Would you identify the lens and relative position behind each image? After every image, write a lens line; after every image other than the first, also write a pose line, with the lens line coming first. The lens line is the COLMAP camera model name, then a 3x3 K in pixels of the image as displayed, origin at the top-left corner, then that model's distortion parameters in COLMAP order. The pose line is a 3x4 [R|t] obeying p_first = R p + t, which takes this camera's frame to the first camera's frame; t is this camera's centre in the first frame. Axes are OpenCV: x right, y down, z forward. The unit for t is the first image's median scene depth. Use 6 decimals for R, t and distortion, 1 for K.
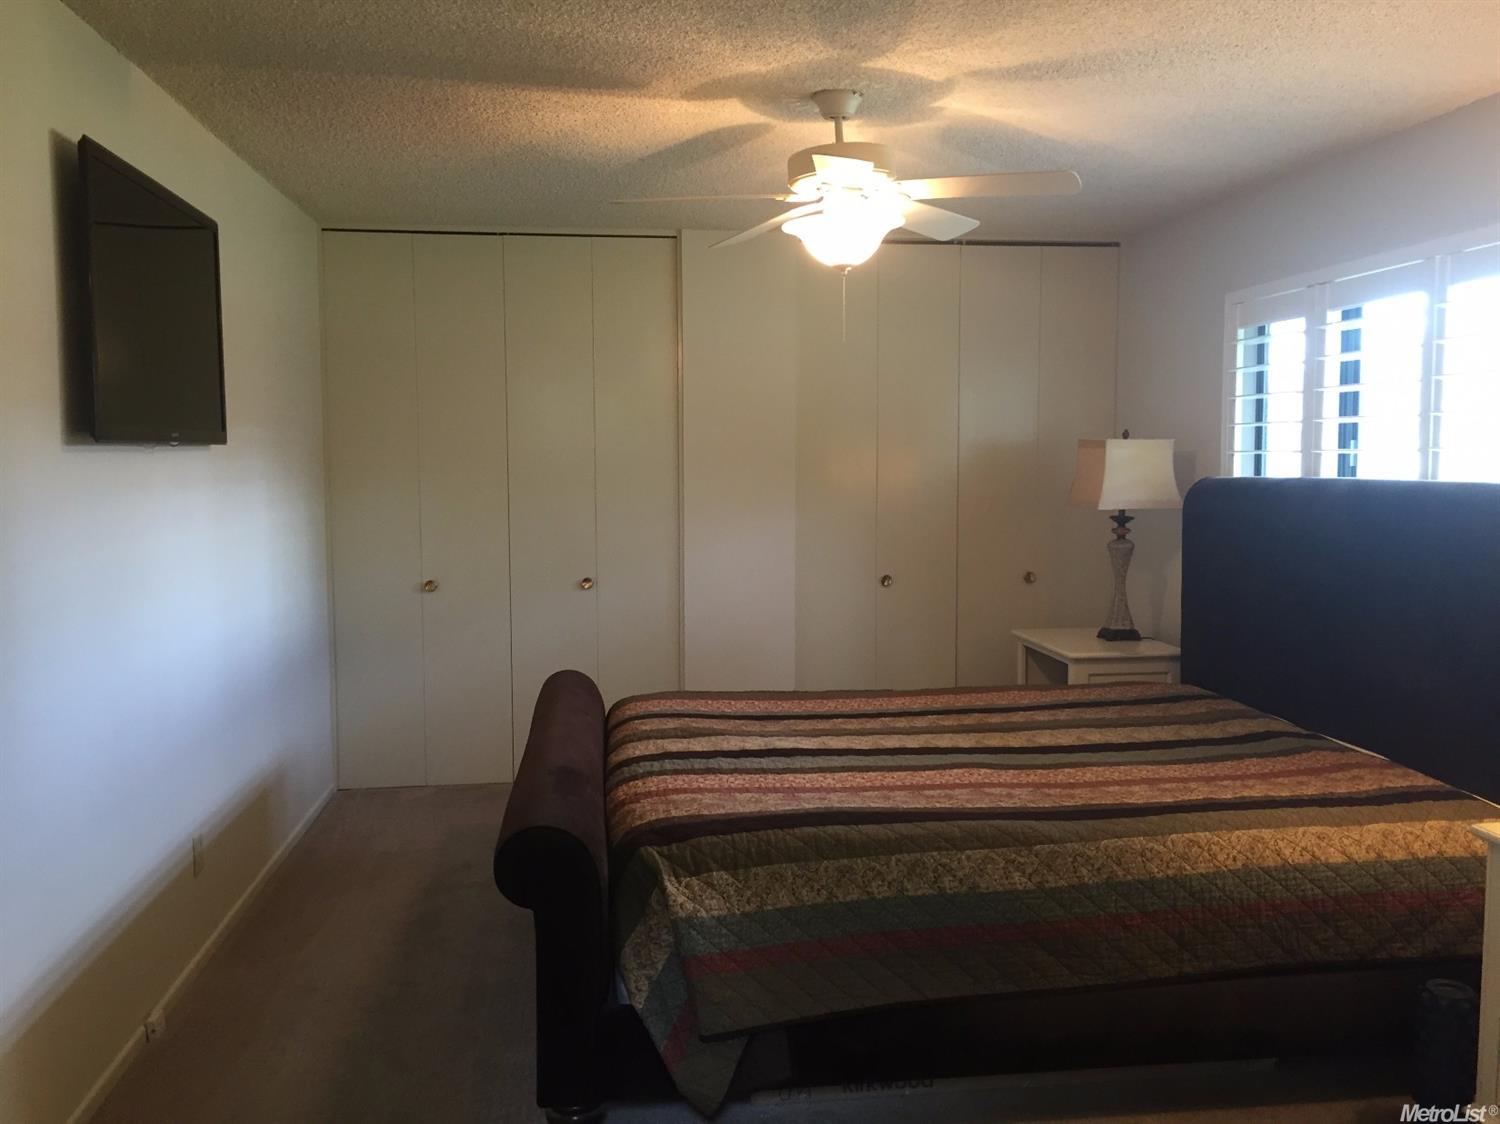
lens RADIAL K [[1295.3, 0, 756.5], [0, 1295.3, 551.1], [0, 0, 1]] dist [0.094221, -0.144542]
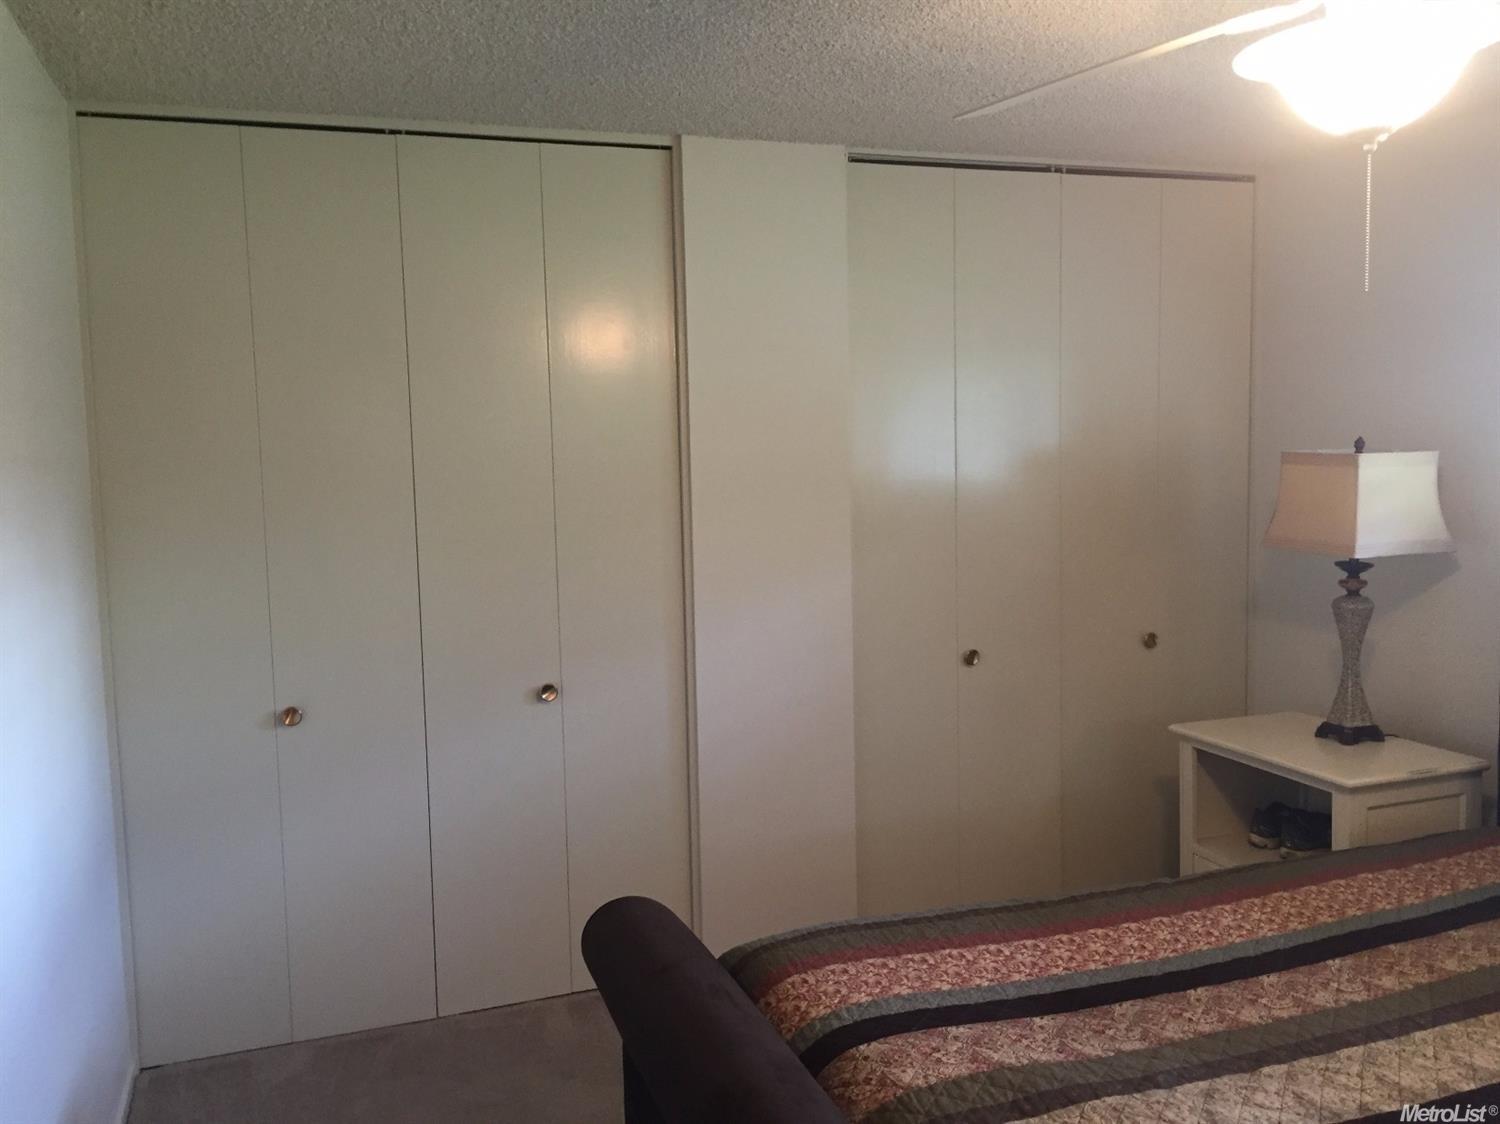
lens RADIAL K [[1295.3, 0, 756.5], [0, 1295.3, 551.1], [0, 0, 1]] dist [0.094221, -0.144542]
pose [[0.976793, -0.036949, 0.210974, -0.172583], [0.034527, 0.999289, 0.015156, -0.053384], [-0.211384, -0.007520, 0.977374, 0.380192]]
